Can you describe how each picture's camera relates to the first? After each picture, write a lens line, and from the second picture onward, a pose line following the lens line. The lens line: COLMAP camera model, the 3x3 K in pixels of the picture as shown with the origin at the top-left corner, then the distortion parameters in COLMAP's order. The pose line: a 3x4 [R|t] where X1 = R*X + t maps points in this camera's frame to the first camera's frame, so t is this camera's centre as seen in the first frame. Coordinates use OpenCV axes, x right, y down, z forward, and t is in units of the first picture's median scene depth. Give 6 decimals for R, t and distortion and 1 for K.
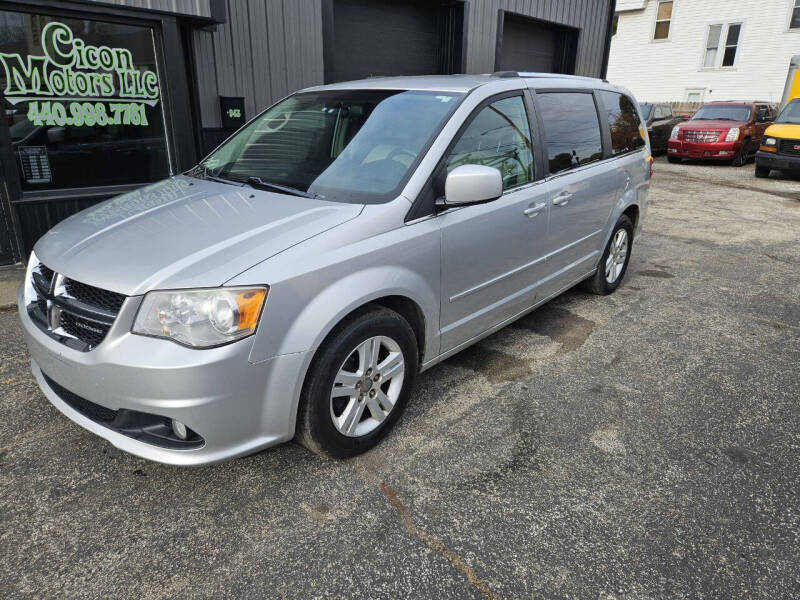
lens RADIAL K [[546.7, 0, 402.0], [0, 546.7, 299.4], [0, 0, 1]] dist [0.066500, -0.058466]
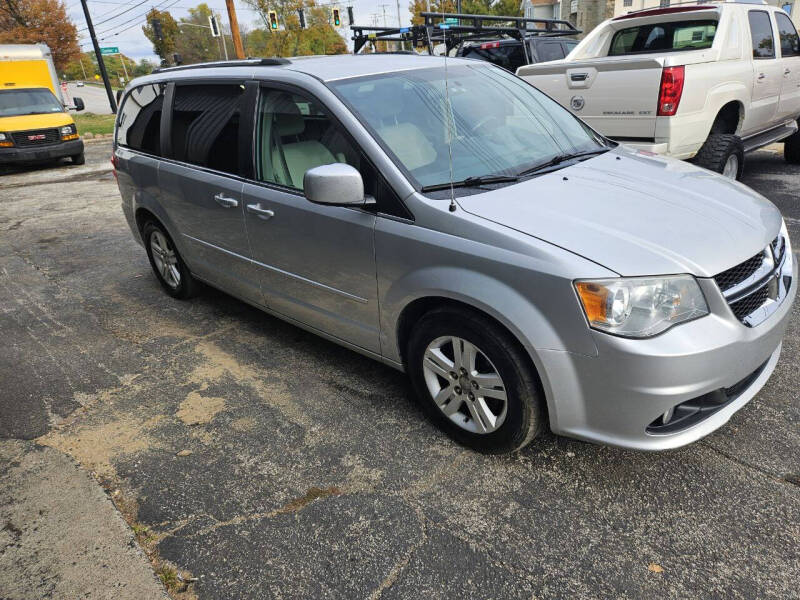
lens RADIAL K [[546.7, 0, 398.9], [0, 546.7, 298.7], [0, 0, 1]] dist [0.066500, -0.058466]
pose [[0.038723, -0.404515, 0.913711, -0.887844], [0.400495, 0.844024, 0.356690, -0.336943], [-0.915480, 0.352125, 0.194690, 0.822960]]
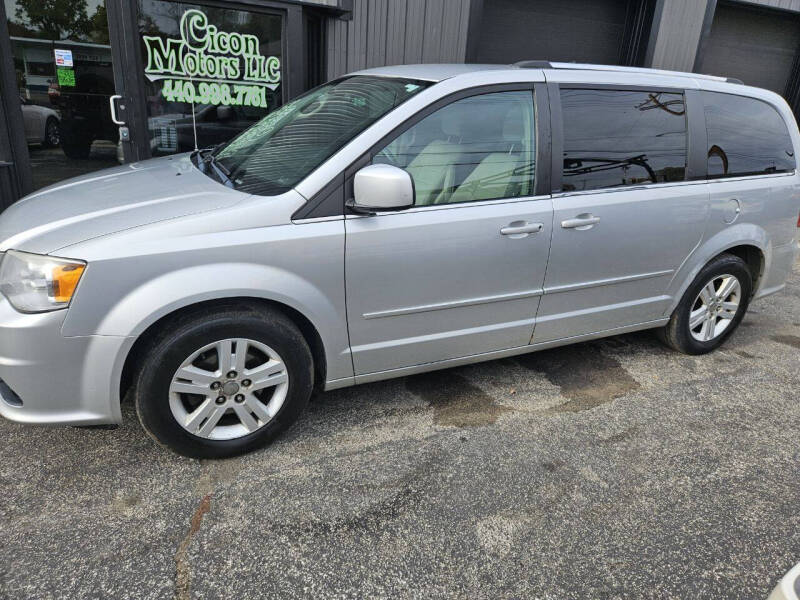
lens RADIAL K [[546.7, 0, 403.9], [0, 546.7, 297.8], [0, 0, 1]] dist [0.066500, -0.058466]
pose [[0.913434, 0.182388, -0.363831, 0.288844], [-0.181172, 0.982725, 0.037788, -0.046245], [0.364438, 0.031399, 0.930698, 0.129839]]
